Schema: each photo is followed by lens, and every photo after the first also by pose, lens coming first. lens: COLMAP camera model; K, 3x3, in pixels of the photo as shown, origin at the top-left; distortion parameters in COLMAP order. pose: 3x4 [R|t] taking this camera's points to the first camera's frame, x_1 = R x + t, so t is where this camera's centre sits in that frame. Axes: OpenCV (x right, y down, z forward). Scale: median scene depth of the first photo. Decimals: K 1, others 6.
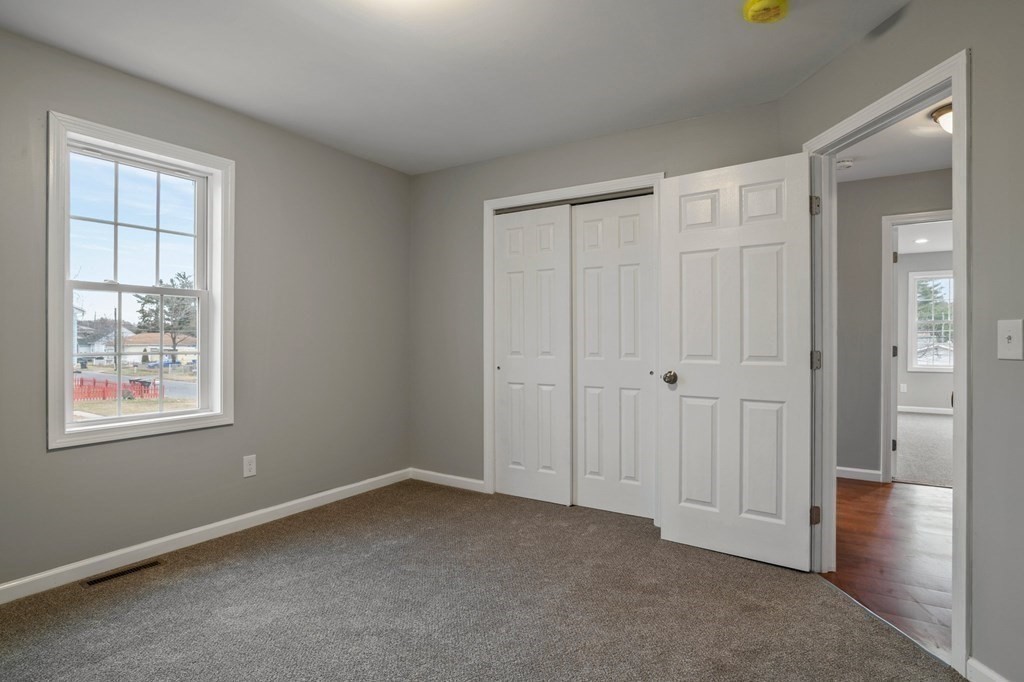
lens RADIAL K [[529.2, 0, 517.0], [0, 529.2, 341.9], [0, 0, 1]] dist [-0.019437, 0.003855]
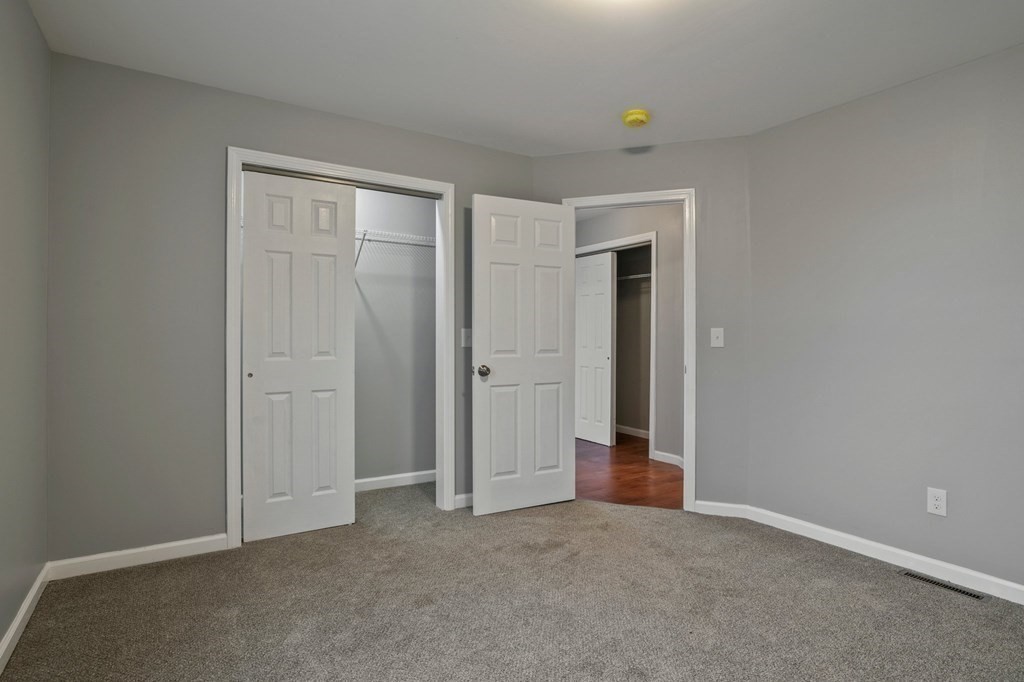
lens RADIAL K [[529.2, 0, 507.8], [0, 529.2, 334.7], [0, 0, 1]] dist [-0.019437, 0.003855]
pose [[0.447182, 0.004312, 0.894433, -0.780205], [0.002589, 0.999978, -0.006115, -0.003668], [-0.894439, 0.005050, 0.447161, 0.489557]]
